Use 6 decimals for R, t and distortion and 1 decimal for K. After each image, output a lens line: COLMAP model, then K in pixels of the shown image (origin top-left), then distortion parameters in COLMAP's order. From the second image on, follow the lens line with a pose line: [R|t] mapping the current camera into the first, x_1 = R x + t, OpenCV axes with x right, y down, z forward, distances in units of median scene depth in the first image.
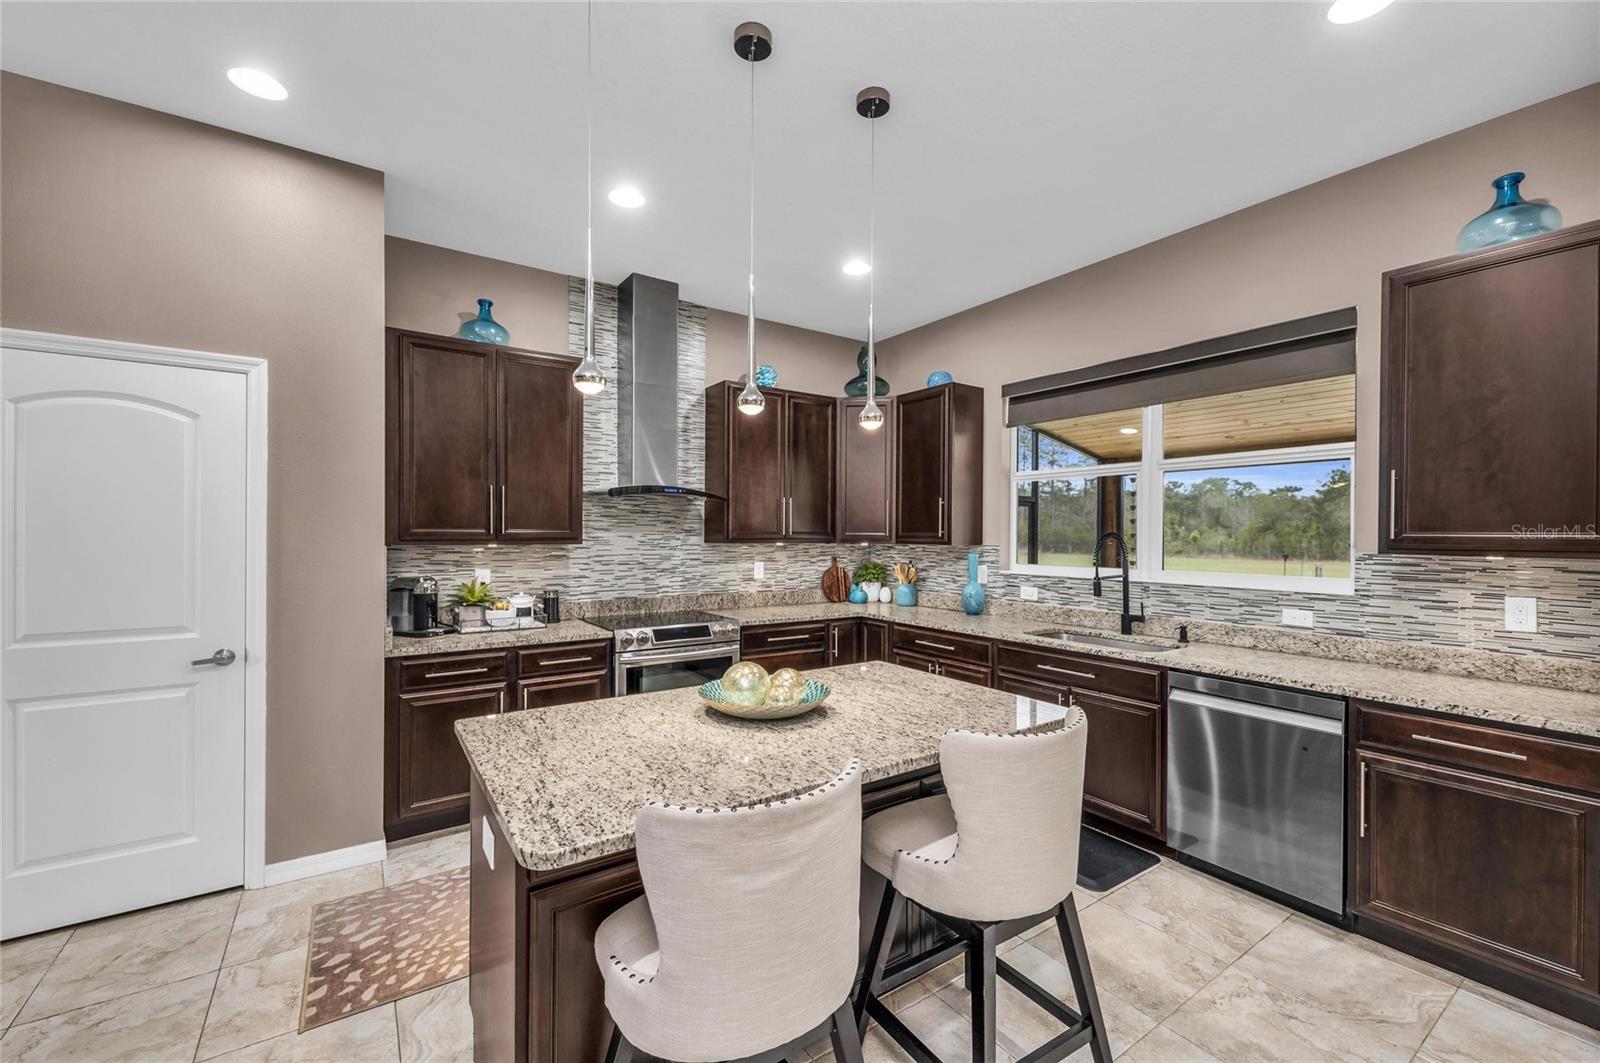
lens RADIAL K [[650.4, 0, 801.0], [0, 650.4, 533.8], [0, 0, 1]] dist [0.007284, -0.000128]
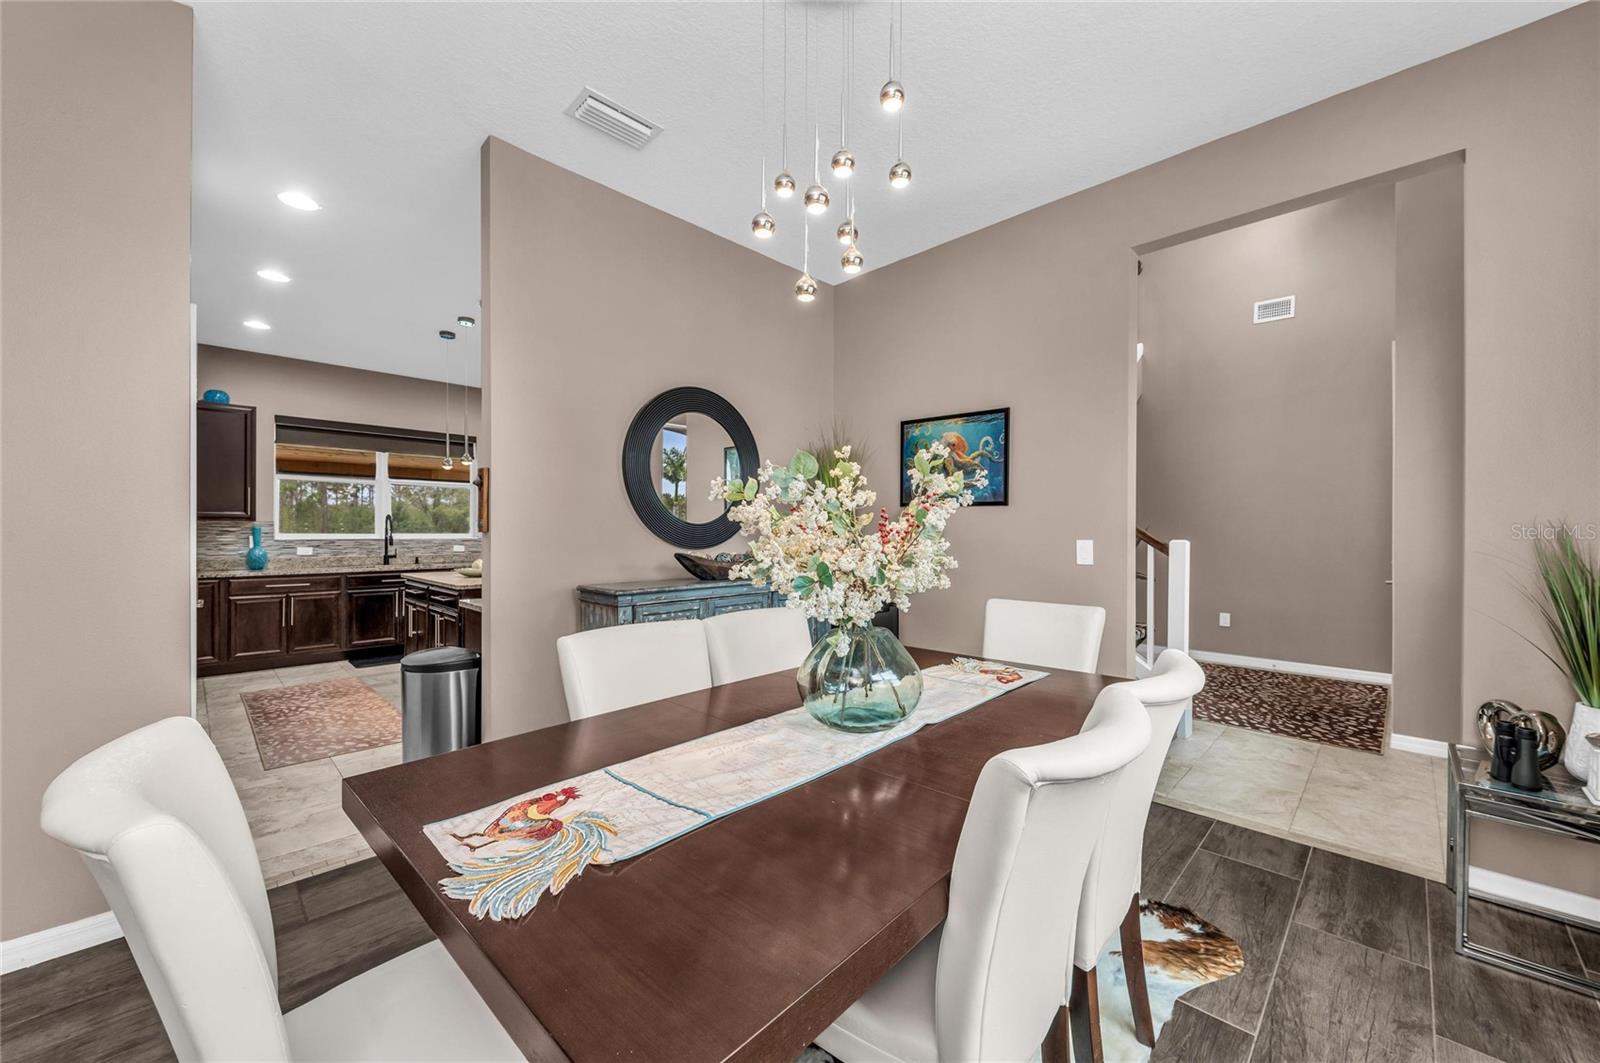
lens RADIAL K [[629.0, 0, 800.0], [0, 629.0, 531.5], [0, 0, 1]] dist [0.002173, -0.000084]
pose [[-0.178304, -0.007535, 0.983947, -1.431057], [-0.004489, 0.999967, 0.006844, 0.026804], [-0.983965, -0.003196, -0.178332, 0.072649]]
